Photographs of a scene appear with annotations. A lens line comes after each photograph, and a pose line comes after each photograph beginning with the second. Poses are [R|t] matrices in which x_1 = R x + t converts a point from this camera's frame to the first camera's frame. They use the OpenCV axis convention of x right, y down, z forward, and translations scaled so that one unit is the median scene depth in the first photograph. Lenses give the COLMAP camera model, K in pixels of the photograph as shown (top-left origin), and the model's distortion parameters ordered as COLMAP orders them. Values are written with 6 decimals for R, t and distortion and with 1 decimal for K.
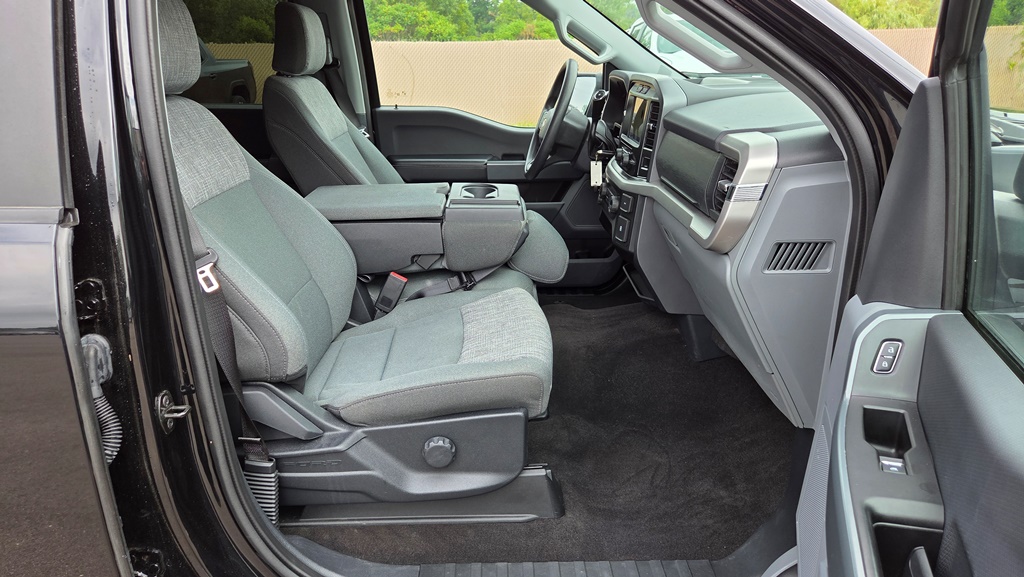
lens RADIAL K [[695.5, 0, 507.3], [0, 695.5, 284.5], [0, 0, 1]] dist [0.057746, -0.059735]
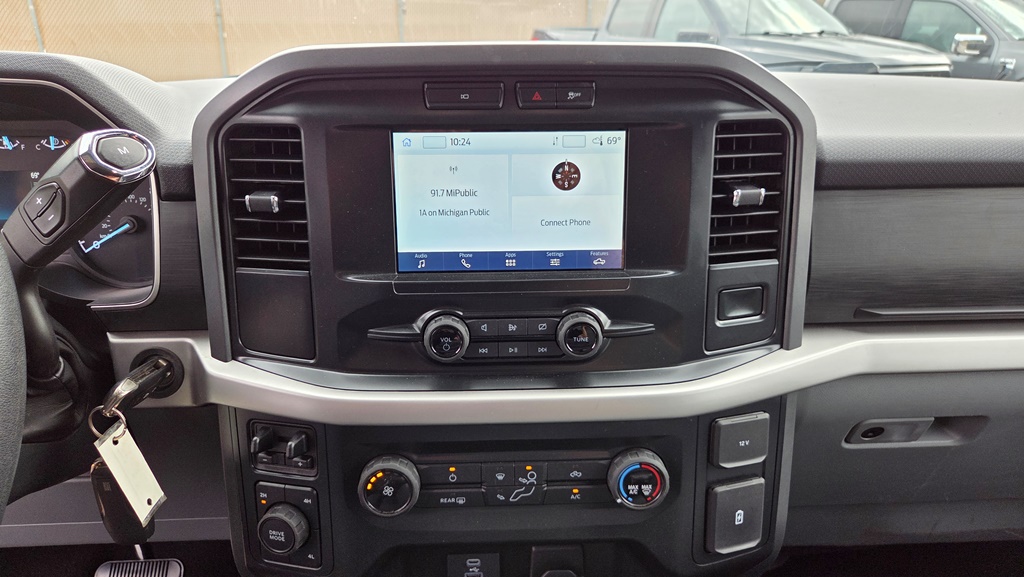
lens RADIAL K [[695.5, 0, 507.3], [0, 695.5, 284.5], [0, 0, 1]] dist [0.057746, -0.059735]
pose [[-0.029236, -0.330854, 0.943229, -0.104349], [0.322942, 0.889900, 0.322158, -0.317080], [-0.945967, 0.314027, 0.080830, 1.046879]]
